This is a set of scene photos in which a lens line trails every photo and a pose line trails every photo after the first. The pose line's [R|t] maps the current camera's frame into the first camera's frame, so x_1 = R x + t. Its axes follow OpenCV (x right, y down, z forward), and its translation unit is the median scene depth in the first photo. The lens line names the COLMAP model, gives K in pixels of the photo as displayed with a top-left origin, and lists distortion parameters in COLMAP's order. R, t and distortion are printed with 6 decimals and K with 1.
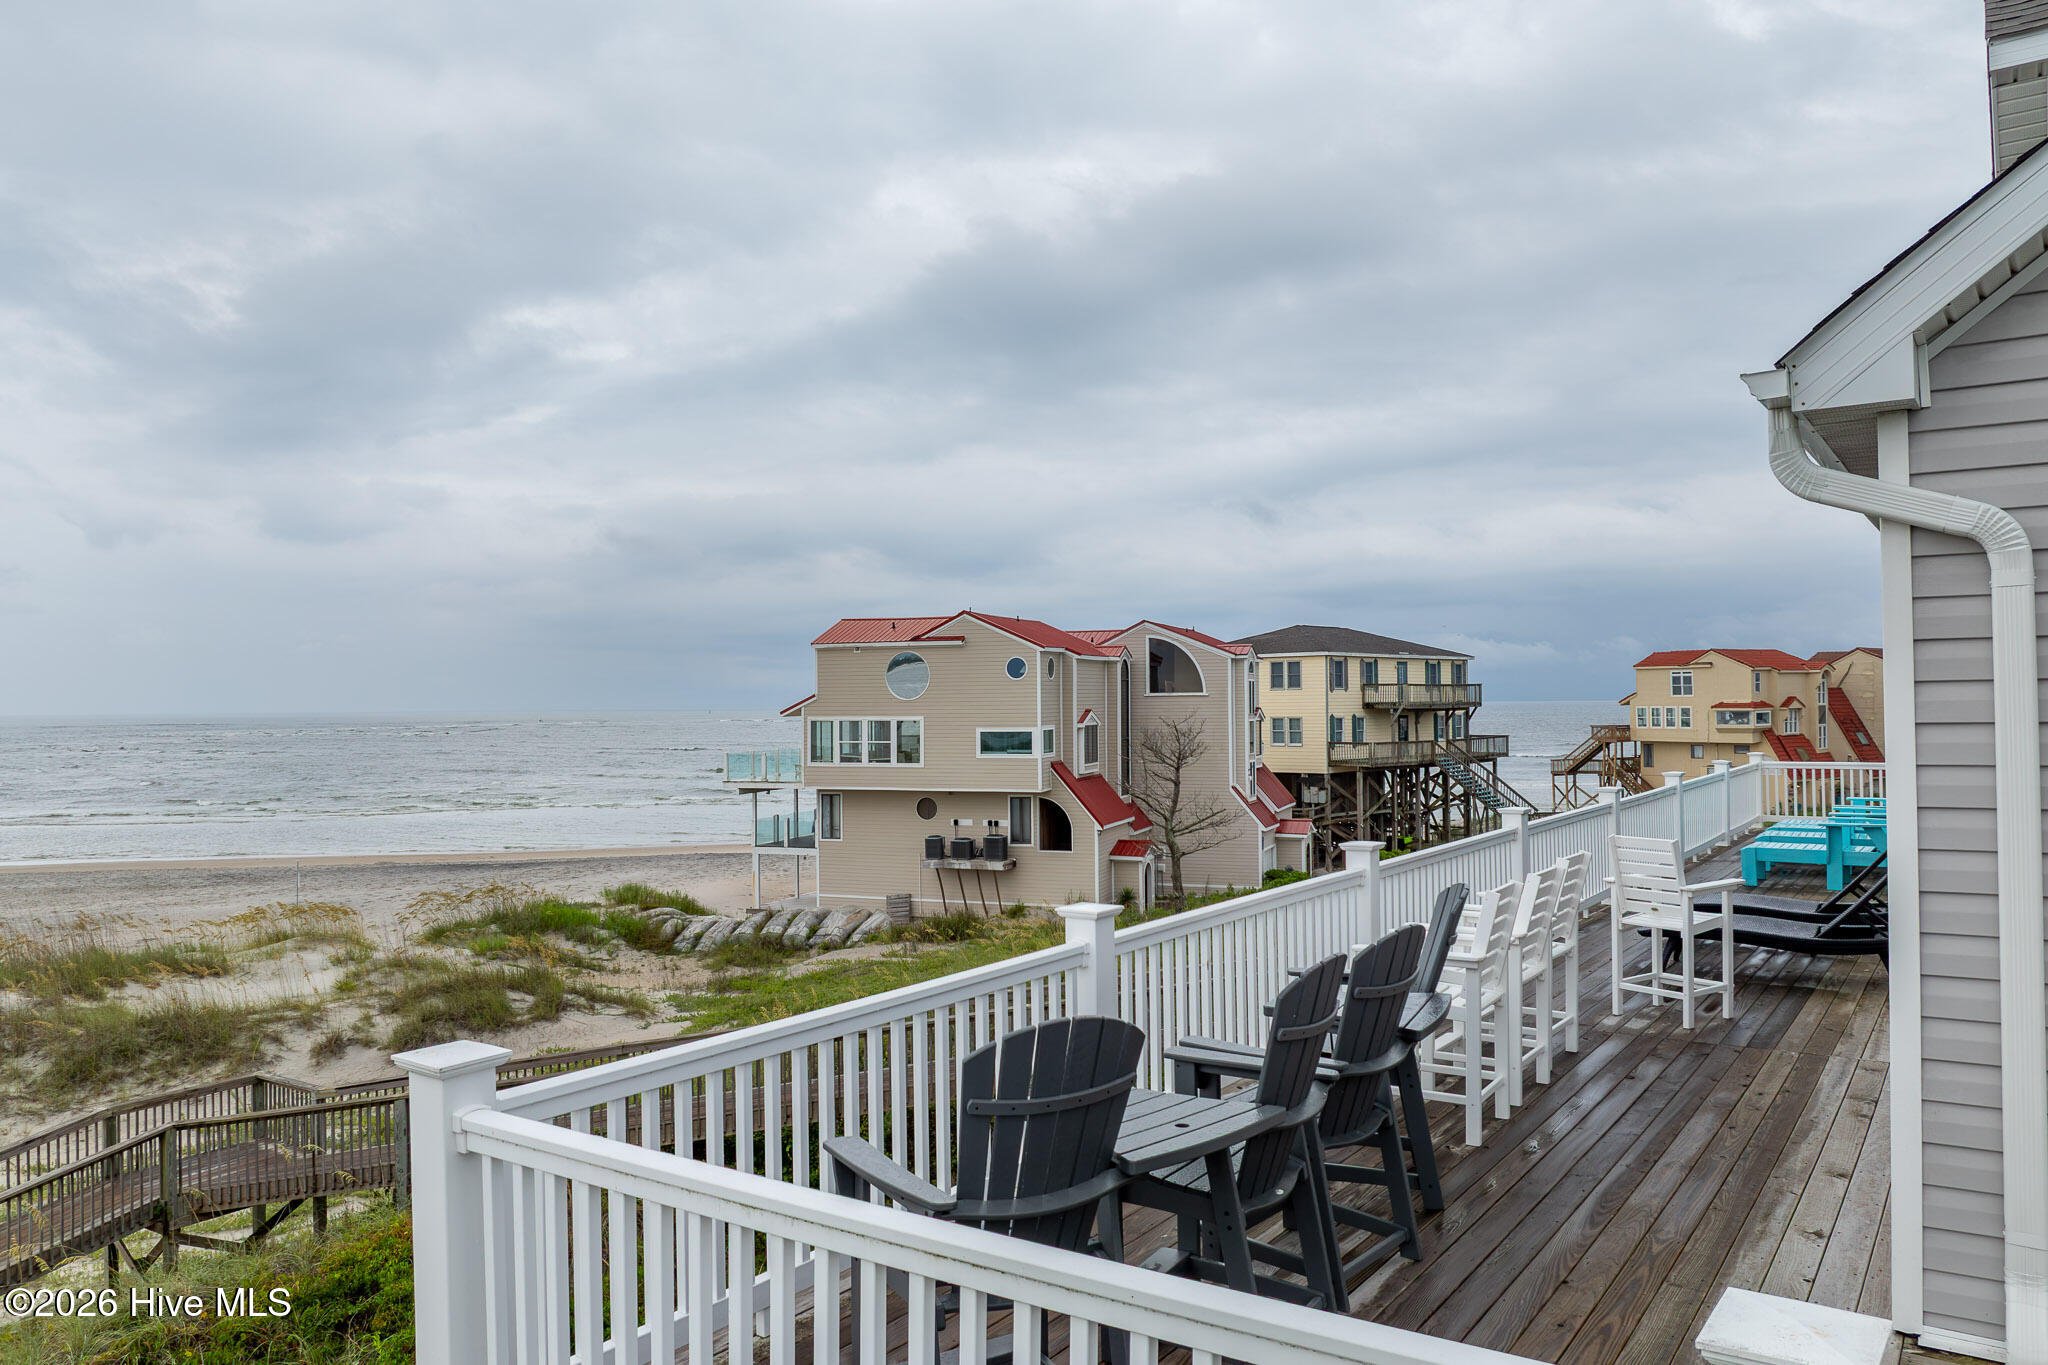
lens RADIAL K [[1455.7, 0, 1024.8], [0, 1455.7, 677.9], [0, 0, 1]] dist [-0.036790, 0.003279]
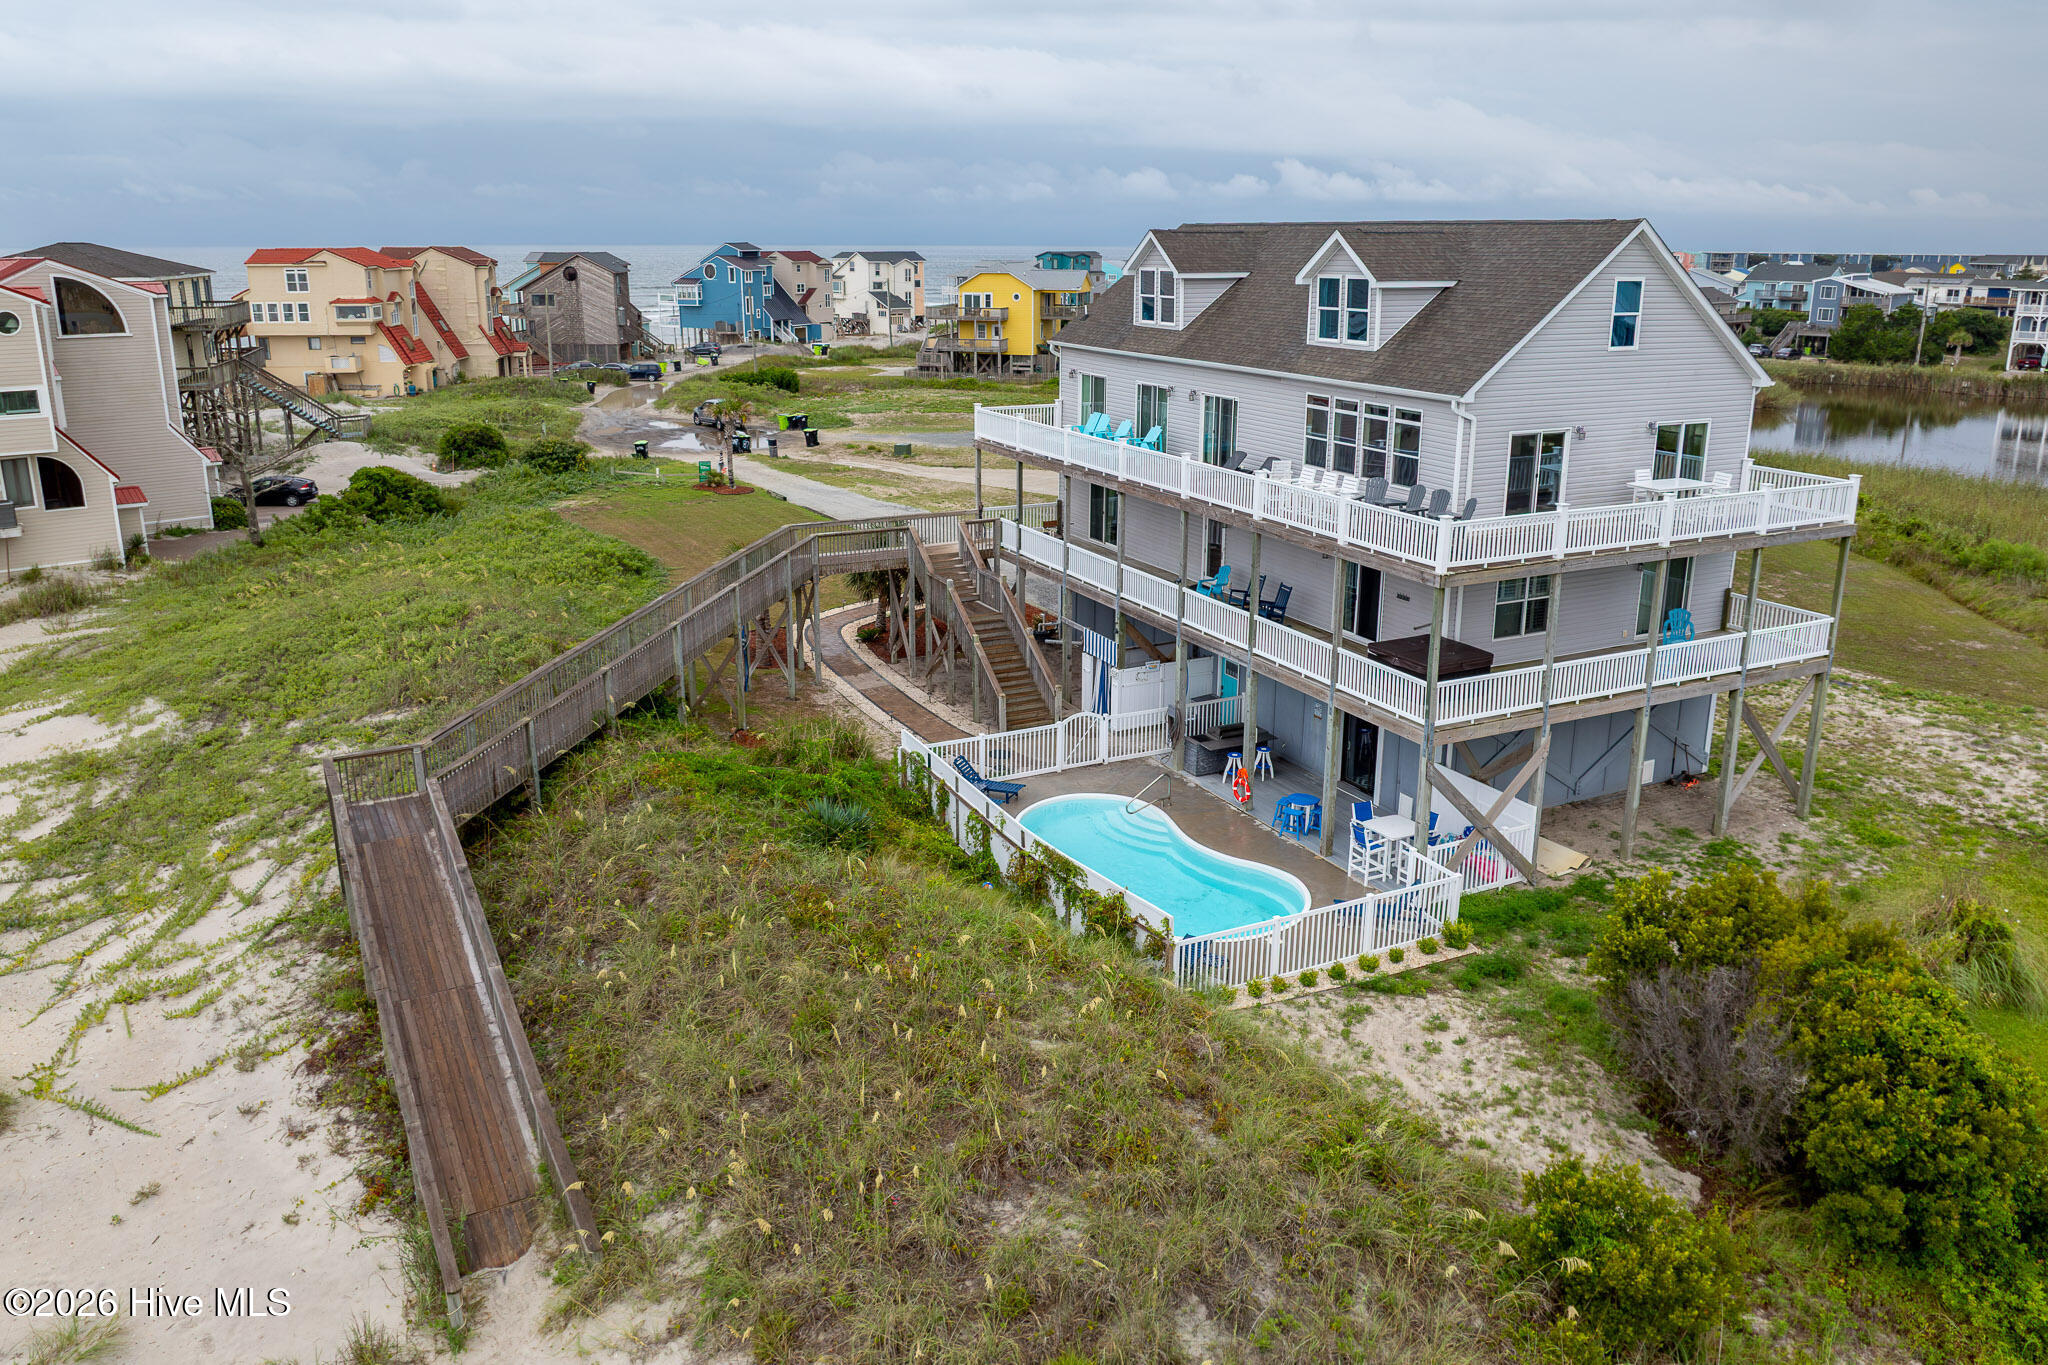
lens RADIAL K [[1455.7, 0, 1028.8], [0, 1455.7, 636.6], [0, 0, 1]] dist [-0.036790, 0.003279]
pose [[0.474856, -0.219709, 0.852197, -0.388464], [-0.024734, 0.964622, 0.262476, -0.052007], [-0.879716, -0.145717, 0.452622, -0.023462]]
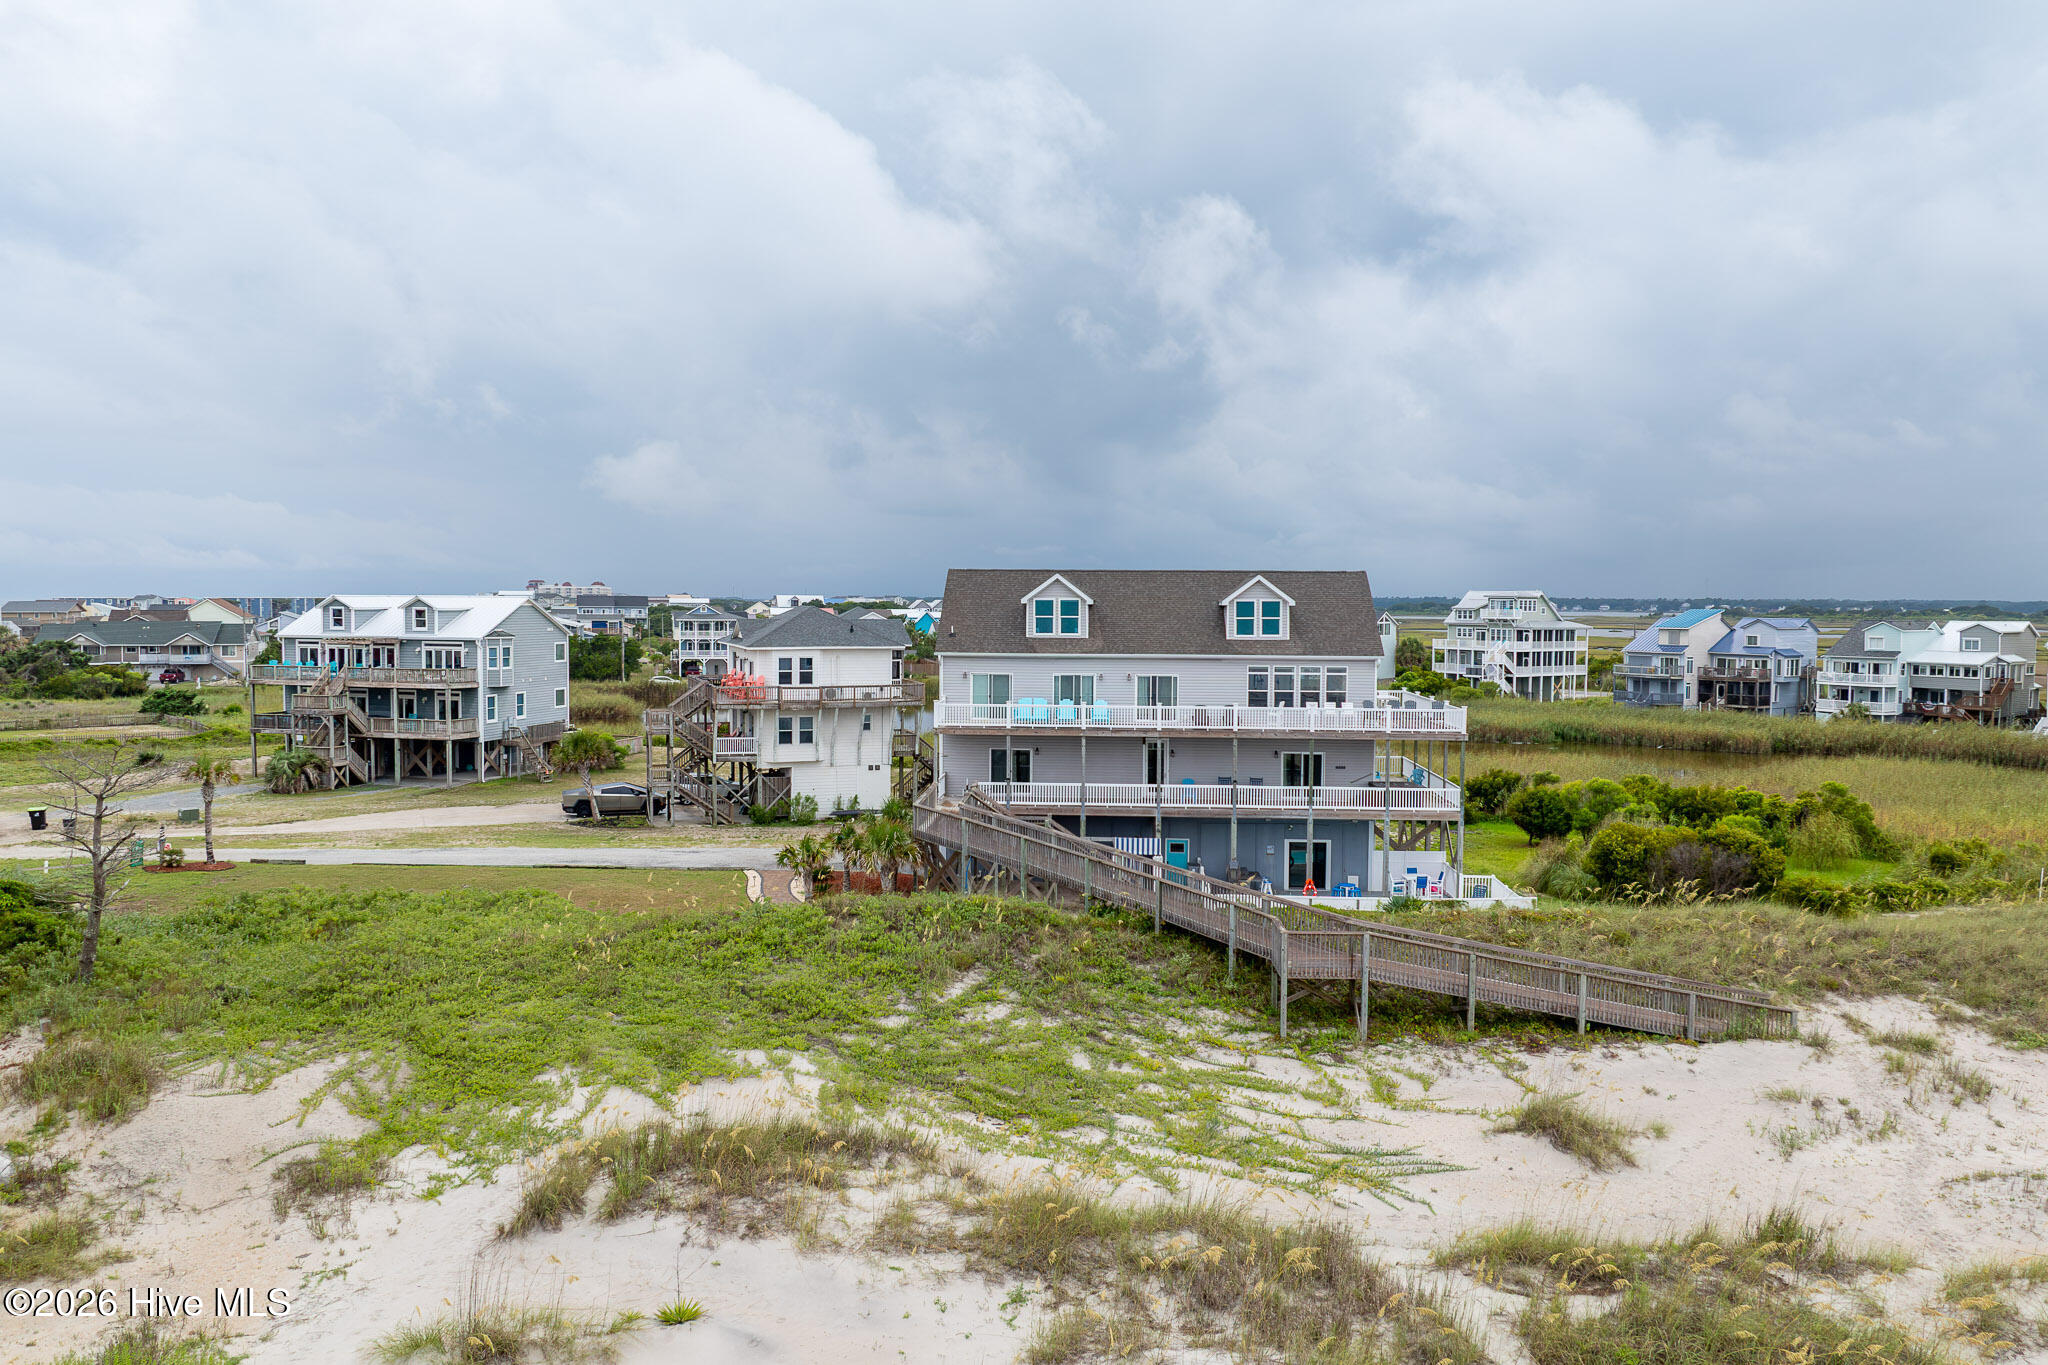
lens RADIAL K [[1455.7, 0, 1023.5], [0, 1455.7, 684.3], [0, 0, 1]] dist [-0.036790, 0.003279]
pose [[-0.525686, -0.042771, 0.849603, -0.554668], [-0.016754, 0.999062, 0.039929, -0.027027], [-0.850514, 0.006756, -0.525909, 0.661382]]
